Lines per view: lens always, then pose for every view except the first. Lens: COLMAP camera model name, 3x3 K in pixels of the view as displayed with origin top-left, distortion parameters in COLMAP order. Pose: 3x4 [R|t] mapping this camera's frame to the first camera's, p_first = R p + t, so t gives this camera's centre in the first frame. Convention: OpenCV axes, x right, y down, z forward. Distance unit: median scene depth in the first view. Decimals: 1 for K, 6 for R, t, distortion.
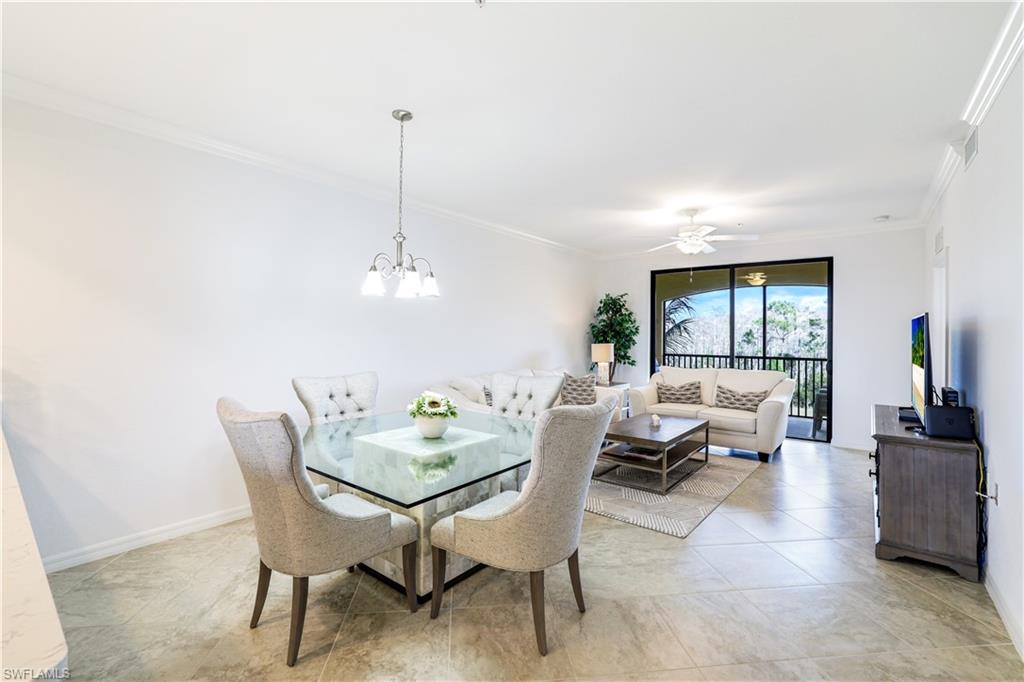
lens RADIAL K [[445.2, 0, 514.2], [0, 445.2, 335.2], [0, 0, 1]] dist [-0.018582, 0.001401]
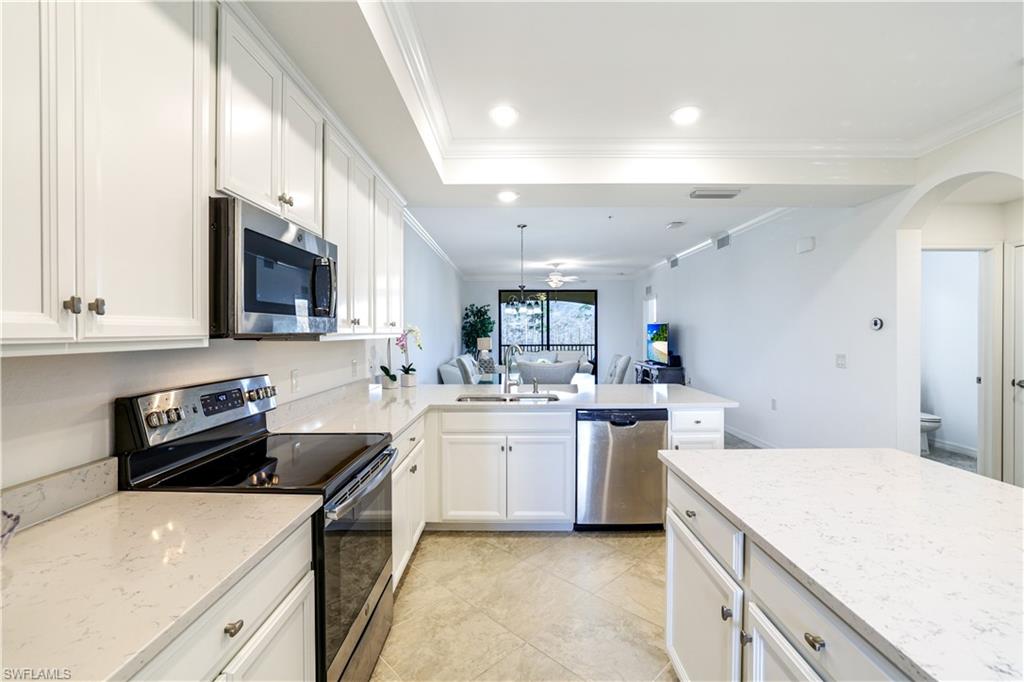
lens RADIAL K [[445.2, 0, 511.6], [0, 445.2, 342.3], [0, 0, 1]] dist [-0.018582, 0.001401]
pose [[0.812003, -0.017306, 0.583397, -0.560652], [0.005662, 0.999747, 0.021775, 0.001642], [-0.583626, -0.014378, 0.811895, -0.269463]]
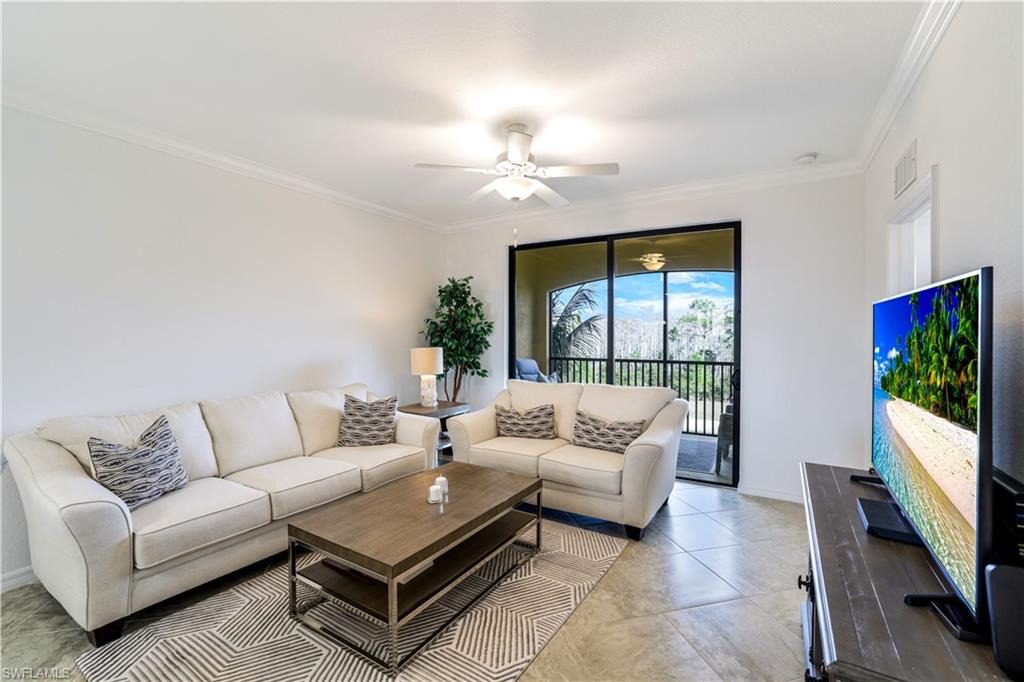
lens RADIAL K [[445.2, 0, 504.9], [0, 445.2, 339.1], [0, 0, 1]] dist [-0.018582, 0.001401]
pose [[0.992799, -0.006969, 0.119586, 0.218928], [0.005509, 0.999906, 0.012535, -0.002044], [-0.119662, -0.011786, 0.992745, 0.284770]]
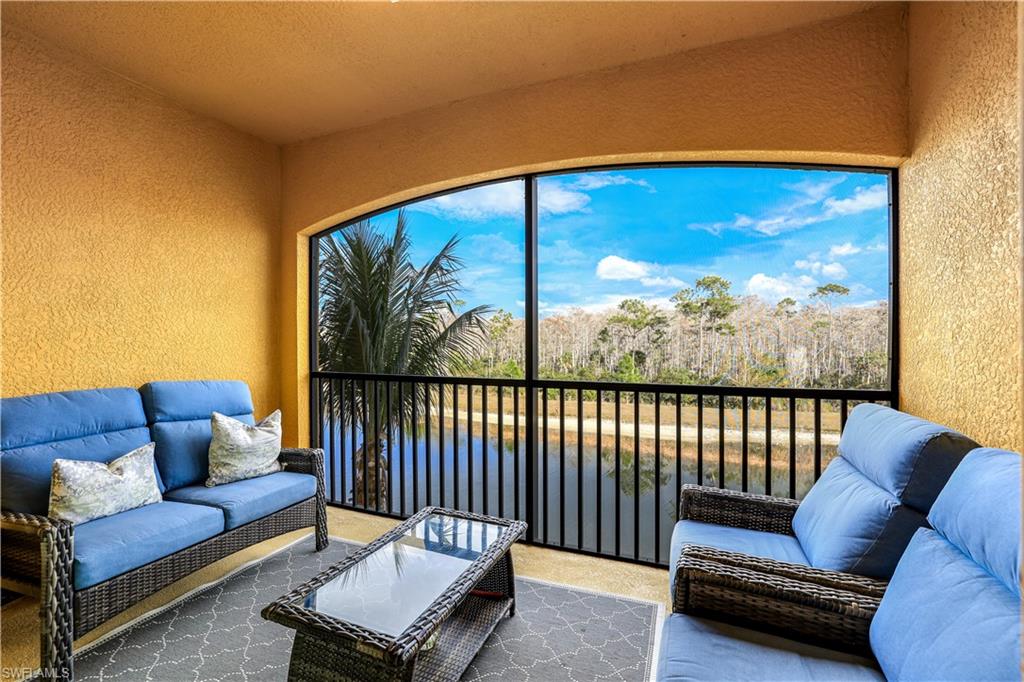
lens RADIAL K [[445.2, 0, 505.4], [0, 445.2, 341.2], [0, 0, 1]] dist [-0.018582, 0.001401]
pose [[0.966482, -0.016256, 0.256219, 0.558106], [0.013300, 0.999824, 0.013265, 0.015679], [-0.256390, -0.009412, 0.966528, 0.813674]]
